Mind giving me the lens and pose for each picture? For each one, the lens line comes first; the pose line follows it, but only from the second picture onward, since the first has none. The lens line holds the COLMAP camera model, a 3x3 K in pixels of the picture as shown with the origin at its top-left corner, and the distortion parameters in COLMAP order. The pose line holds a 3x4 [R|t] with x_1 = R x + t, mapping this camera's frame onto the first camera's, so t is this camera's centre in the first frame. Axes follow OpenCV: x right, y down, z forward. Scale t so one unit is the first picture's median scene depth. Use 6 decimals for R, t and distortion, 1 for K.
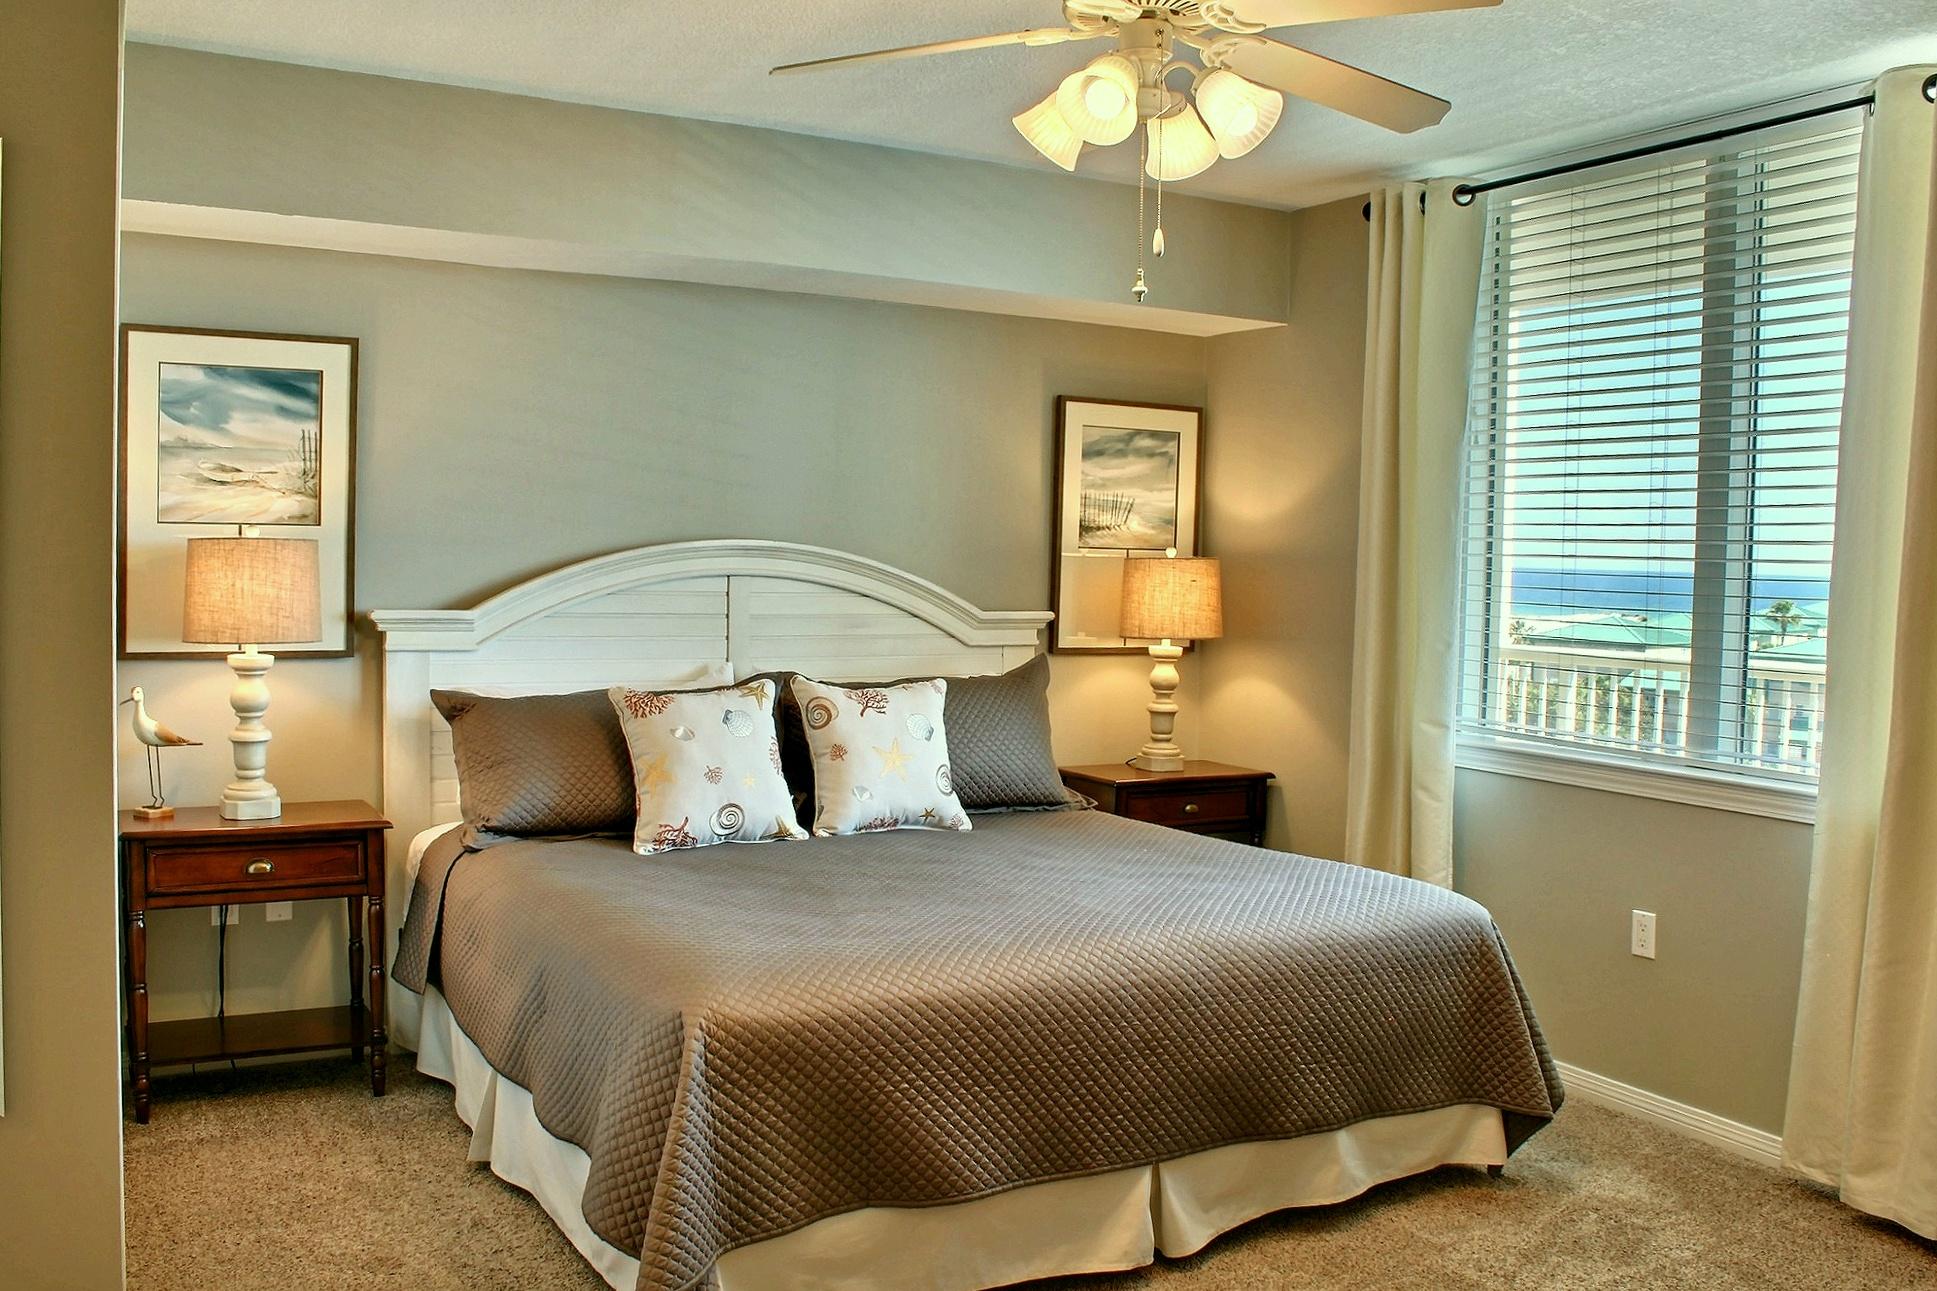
lens RADIAL K [[1709.9, 0, 968.5], [0, 1709.9, 645.5], [0, 0, 1]] dist [-0.177043, 0.157311]
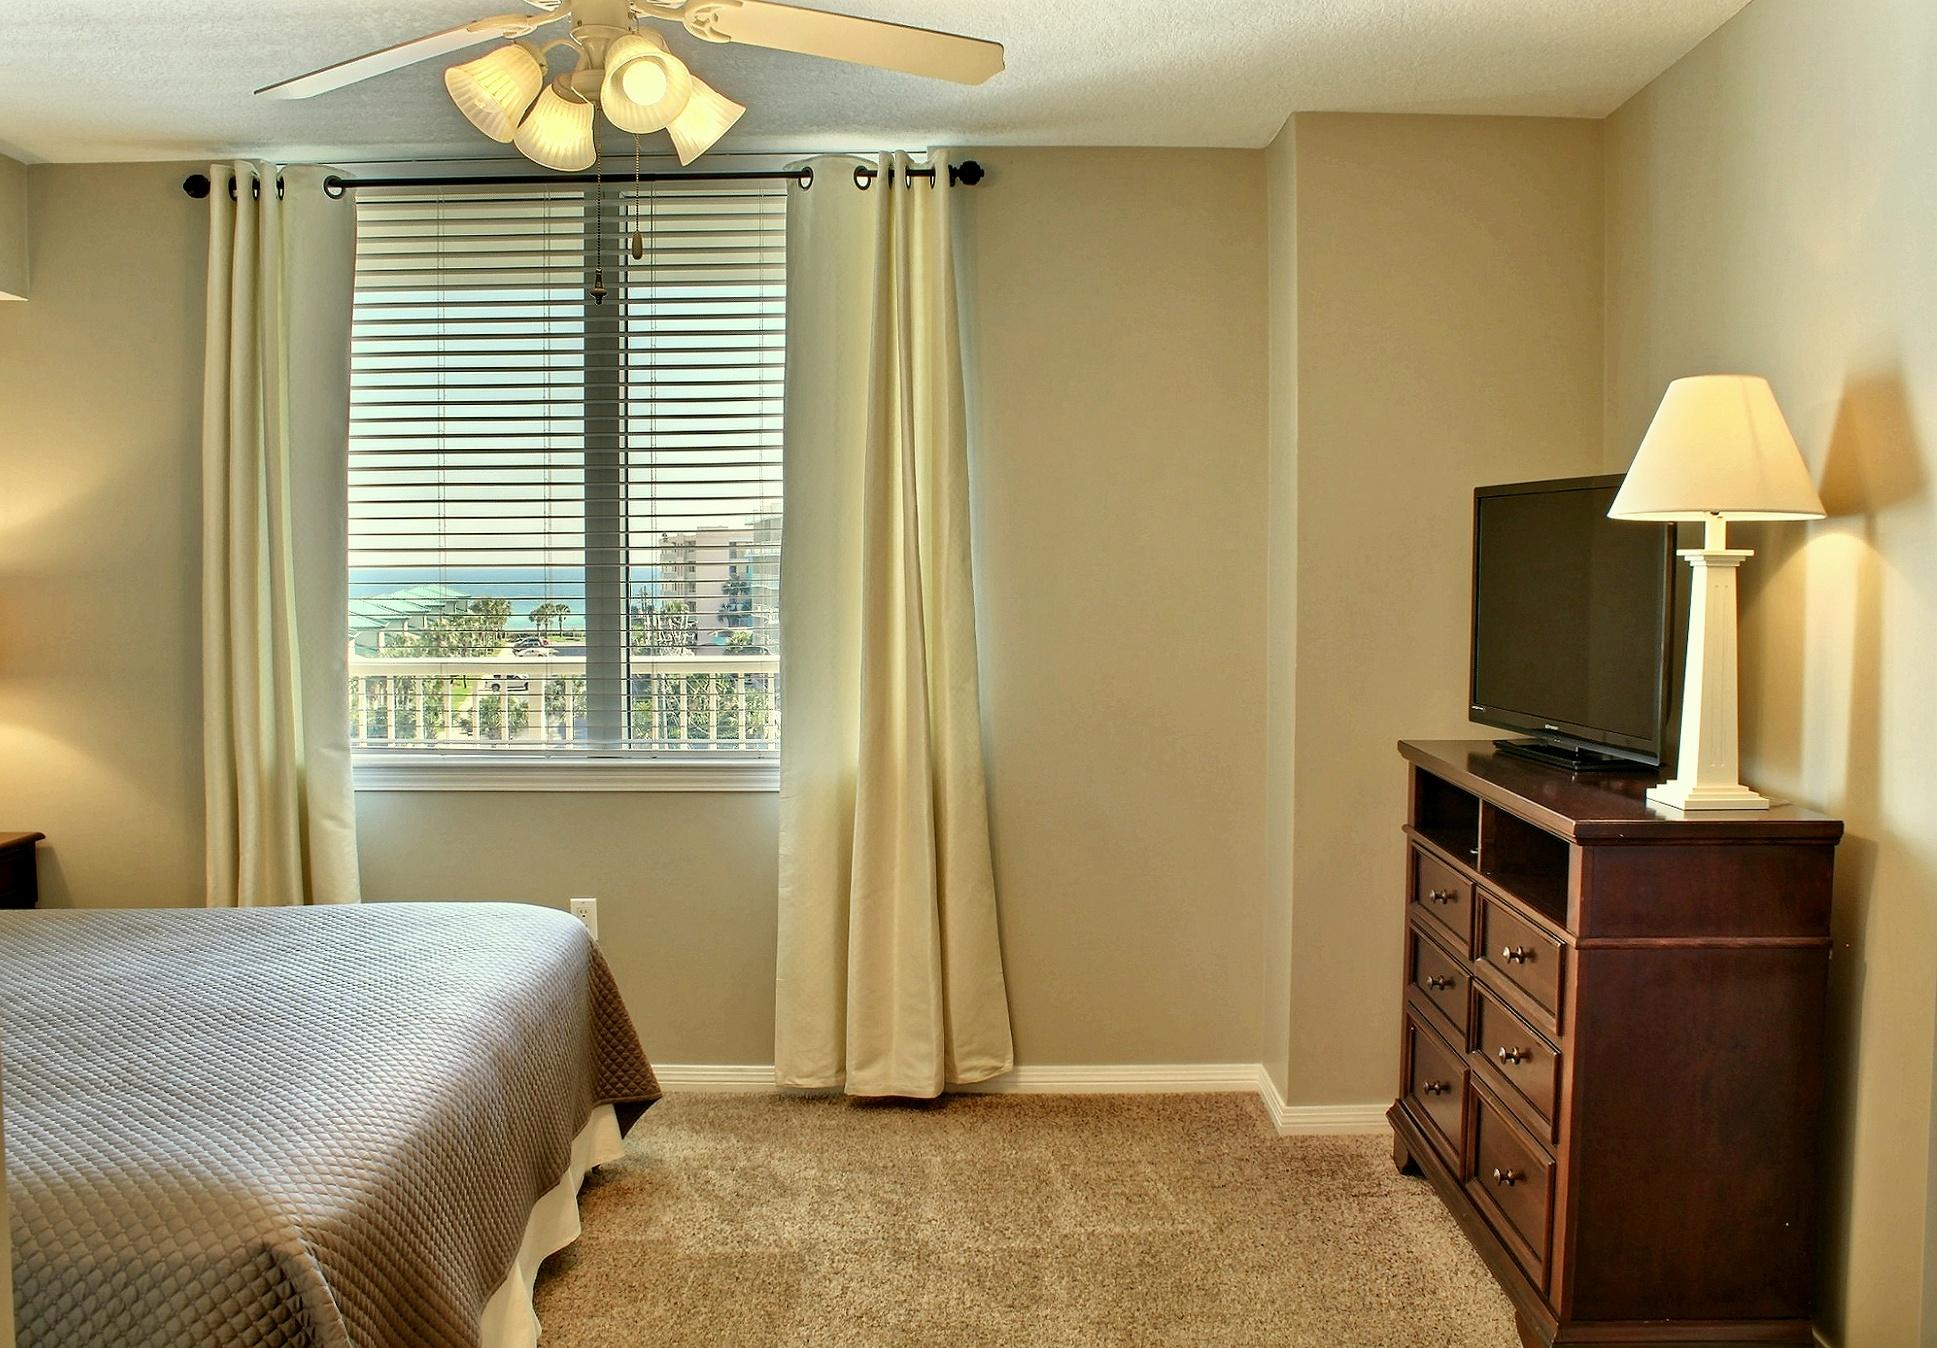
lens RADIAL K [[1730.5, 0, 968.5], [0, 1730.5, 674.0], [0, 0, 1]] dist [-0.095214, 0.004560]
pose [[0.484664, -0.083693, 0.870687, -0.475799], [0.060524, 0.996235, 0.062071, -0.041134], [-0.872604, 0.022614, 0.487905, 0.277654]]
